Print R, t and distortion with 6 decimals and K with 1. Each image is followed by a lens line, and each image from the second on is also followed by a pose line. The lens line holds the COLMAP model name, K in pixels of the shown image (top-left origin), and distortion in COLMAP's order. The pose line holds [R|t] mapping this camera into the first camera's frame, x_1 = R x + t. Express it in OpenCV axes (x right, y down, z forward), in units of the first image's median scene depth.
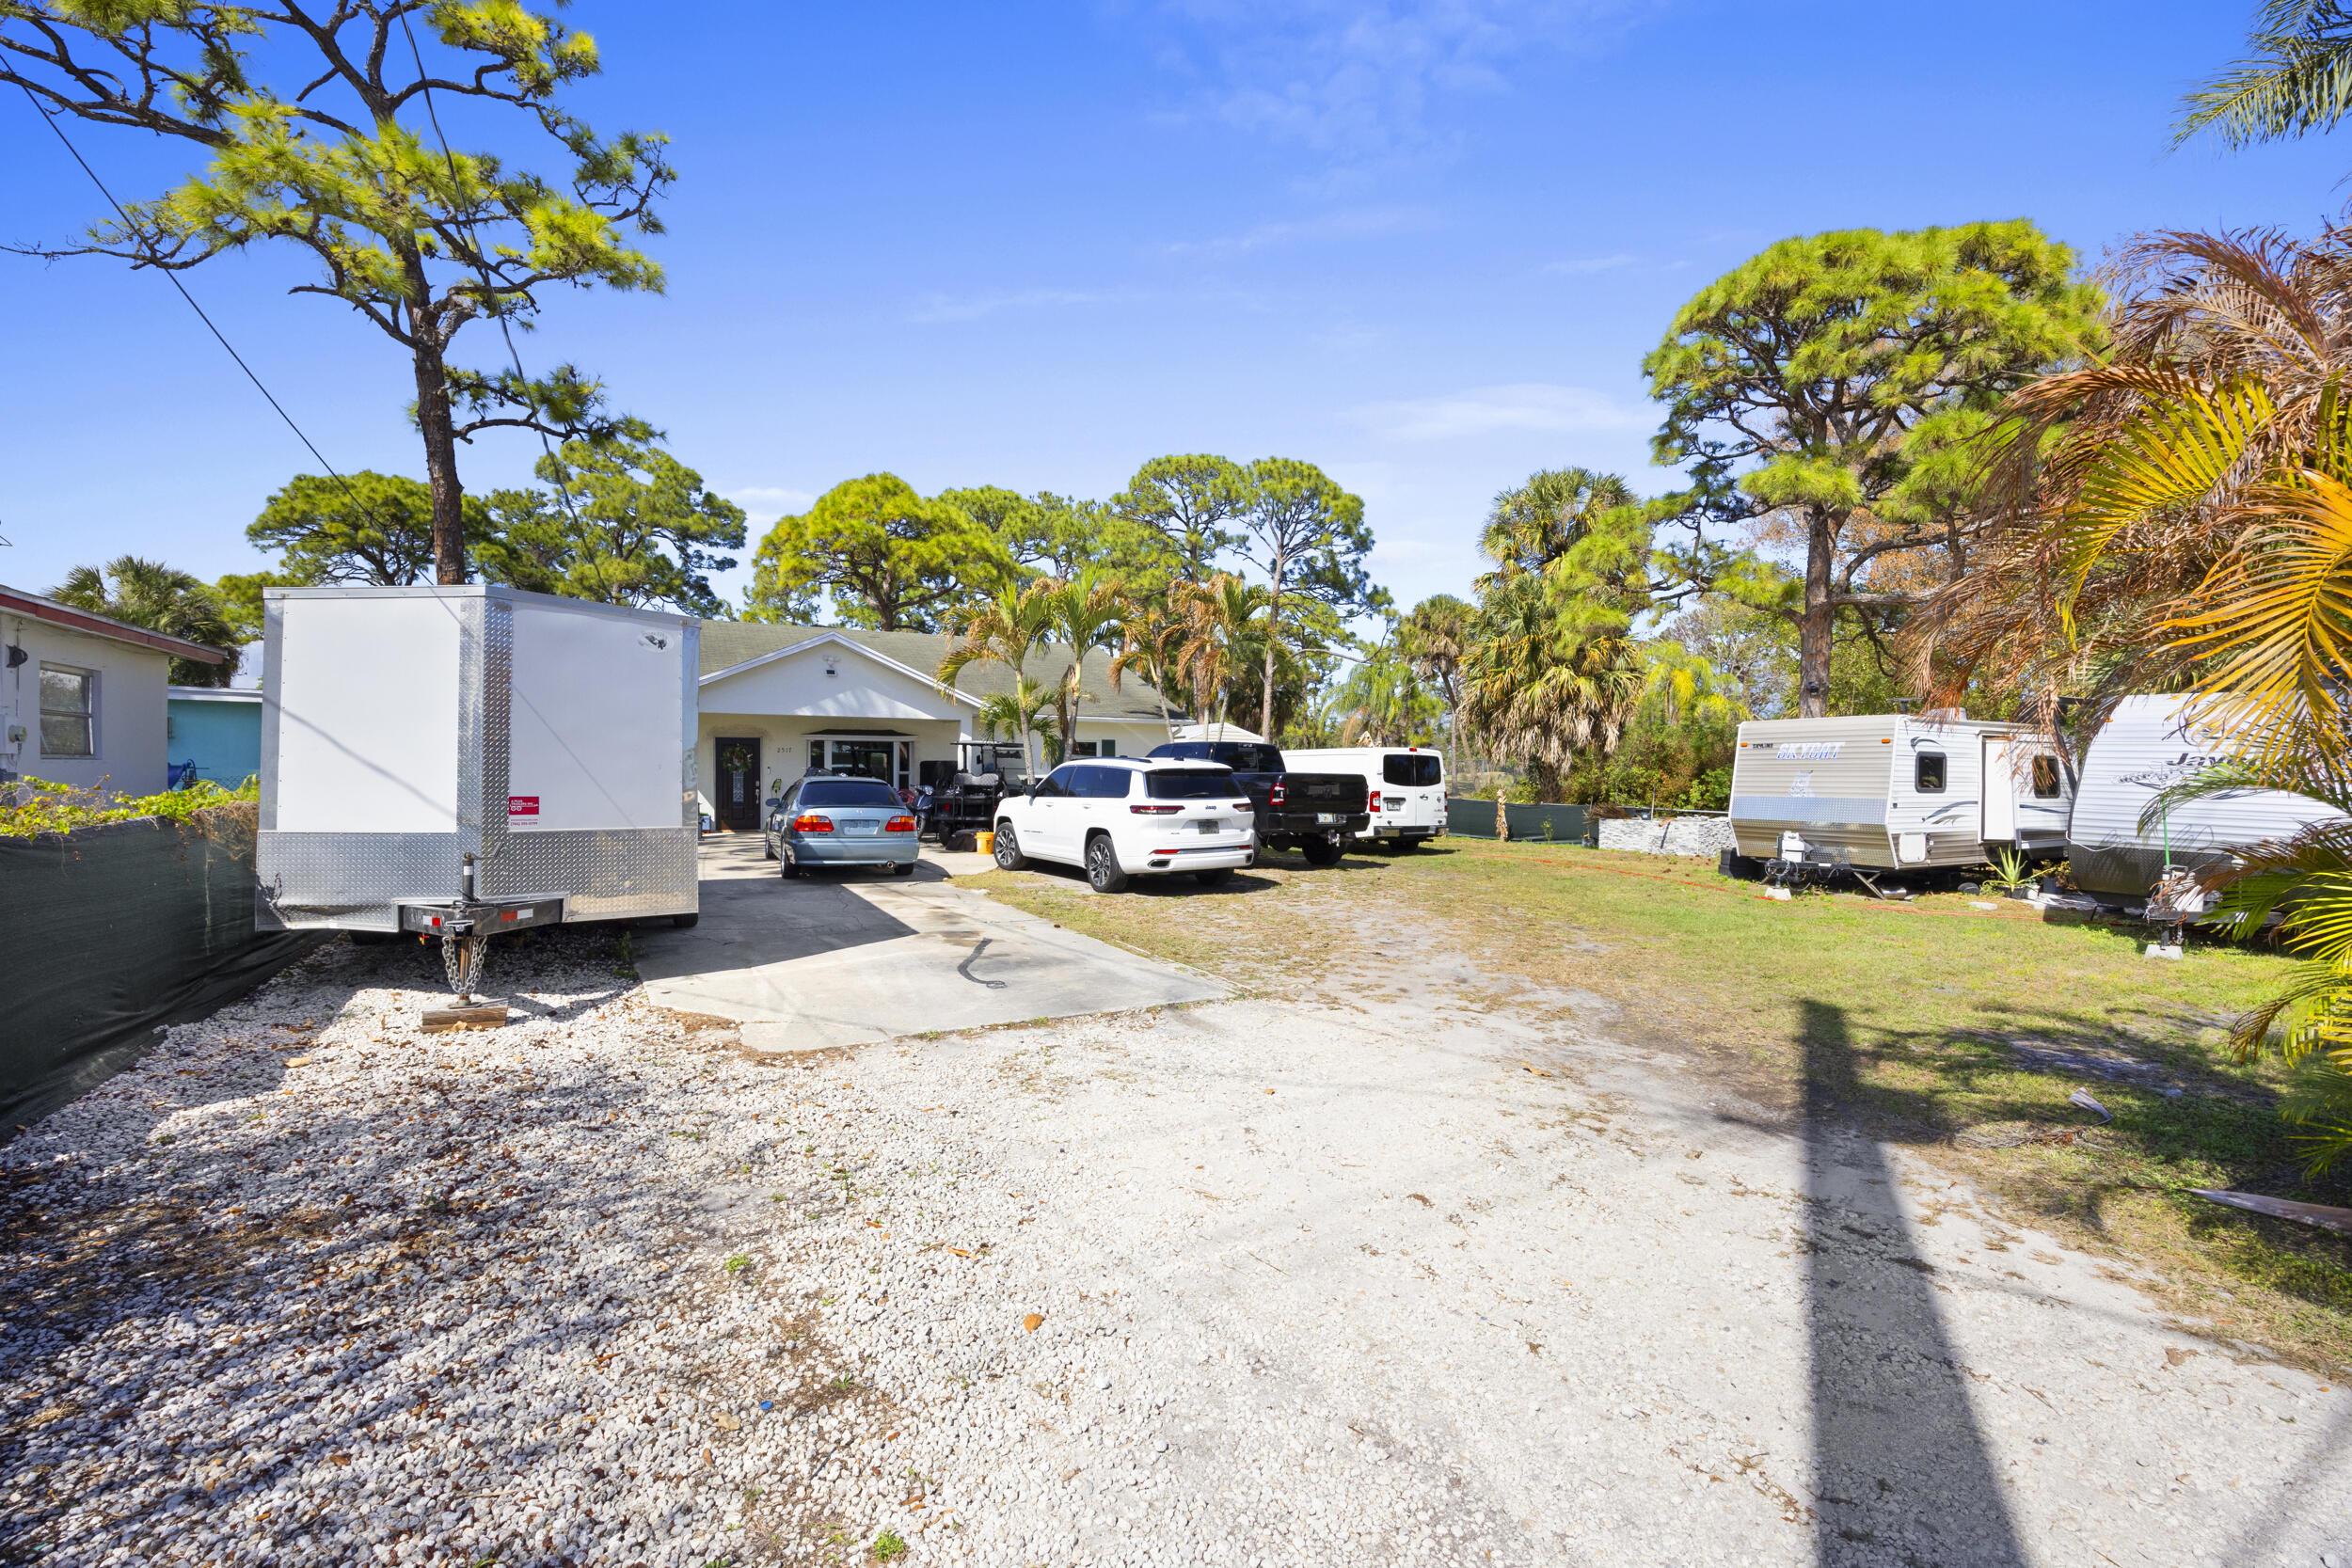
lens RADIAL K [[996.0, 0, 1176.7], [0, 996.0, 781.1], [0, 0, 1]] dist [-0.033684, 0.008011]
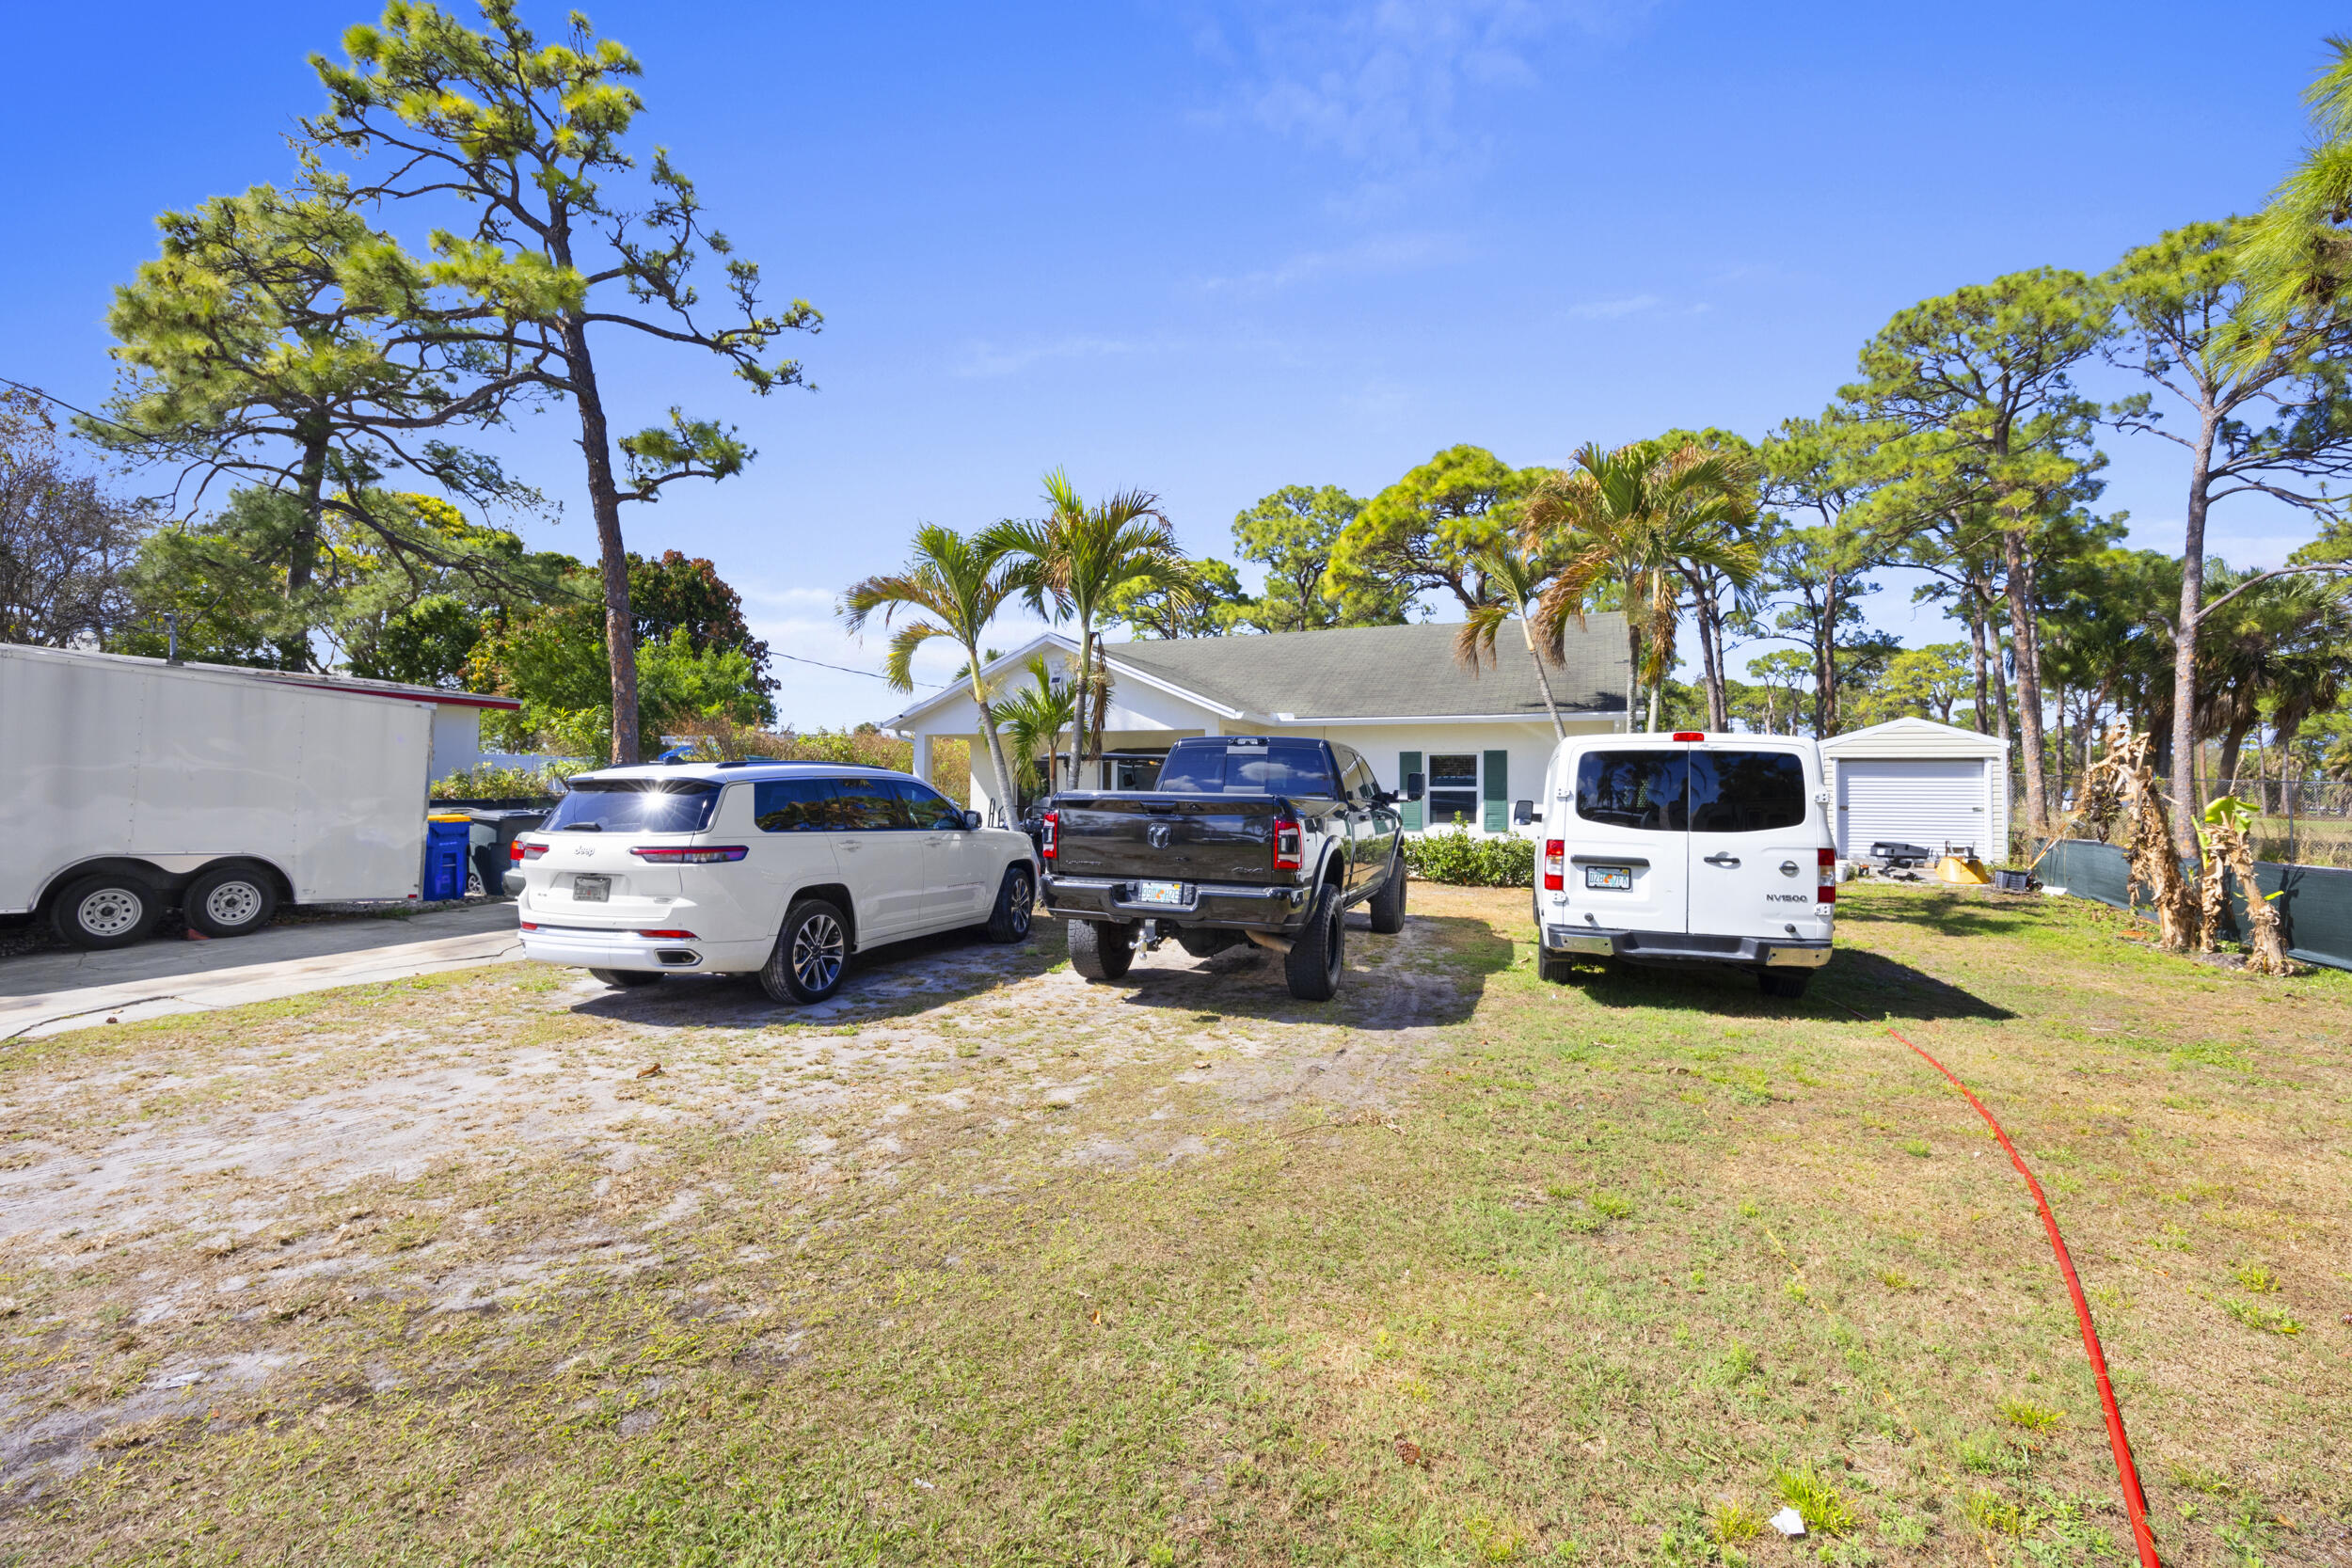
lens RADIAL K [[1010.4, 0, 1176.0], [0, 1010.4, 784.0], [0, 0, 1]] dist [-0.024042, 0.000514]
pose [[0.619750, -0.014389, -0.784667, 0.308122], [-0.014361, 0.999457, -0.029671, 0.001013], [0.784668, 0.029658, 0.619207, 0.434459]]
